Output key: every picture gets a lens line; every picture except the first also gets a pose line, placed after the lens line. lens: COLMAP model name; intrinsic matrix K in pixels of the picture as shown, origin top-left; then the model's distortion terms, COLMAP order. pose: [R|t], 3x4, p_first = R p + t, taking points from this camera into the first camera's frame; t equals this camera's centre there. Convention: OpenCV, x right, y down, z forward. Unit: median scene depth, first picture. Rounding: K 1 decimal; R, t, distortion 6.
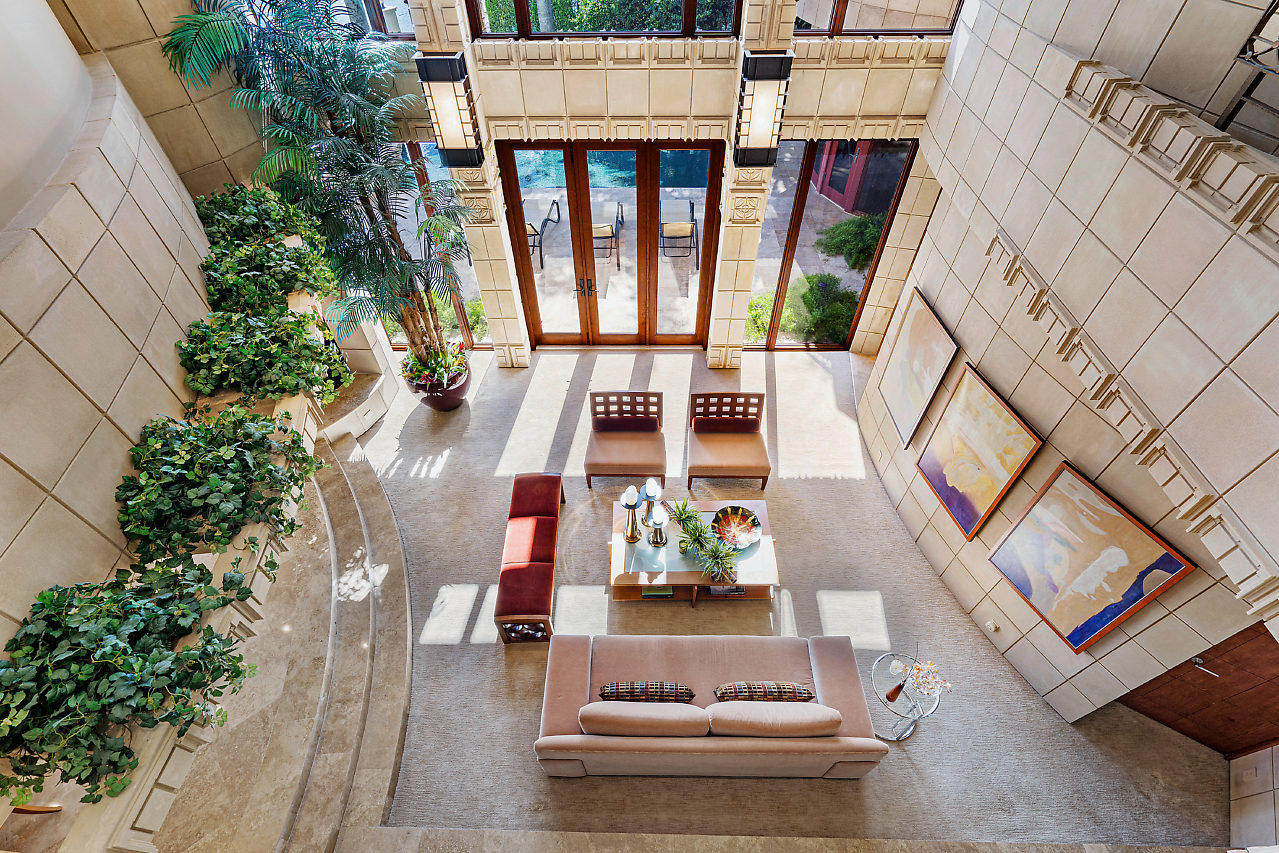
lens RADIAL K [[585.0, 0, 636.8], [0, 585.0, 426.4], [0, 0, 1]] dist [0.000950, 0.000131]
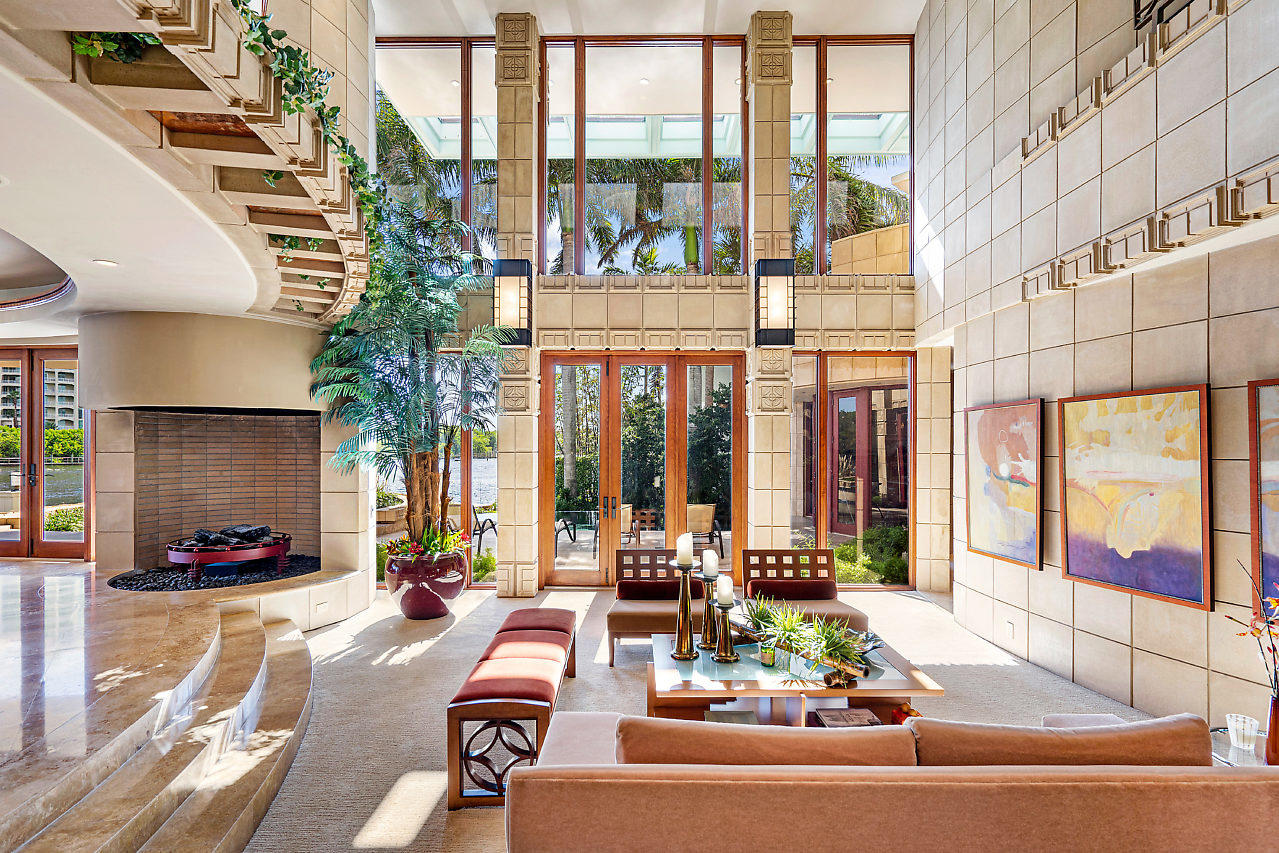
lens RADIAL K [[585.0, 0, 644.8], [0, 585.0, 445.8], [0, 0, 1]] dist [0.000950, 0.000131]
pose [[0.999821, 0.011231, 0.015194, -0.064063], [0.003764, 0.669657, -0.742661, 0.520123], [-0.018516, 0.742585, 0.669496, 0.417335]]
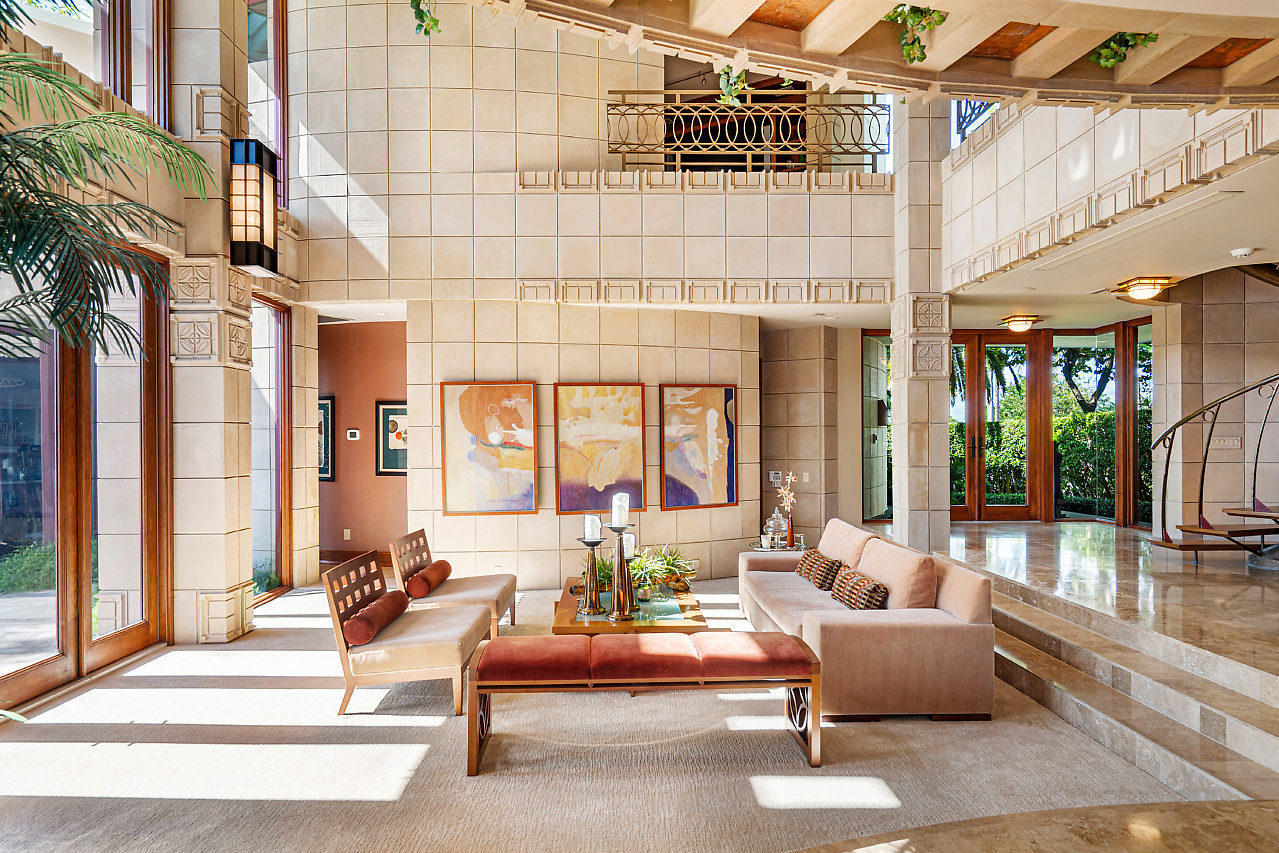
lens RADIAL K [[719.6, 0, 636.5], [0, 719.6, 428.6], [0, 0, 1]] dist [-0.003605, -0.000133]
pose [[-0.027041, 0.014028, 0.999536, -0.790256], [0.743100, 0.669094, 0.010713, 0.054725], [-0.668633, 0.743045, -0.028518, 0.879193]]
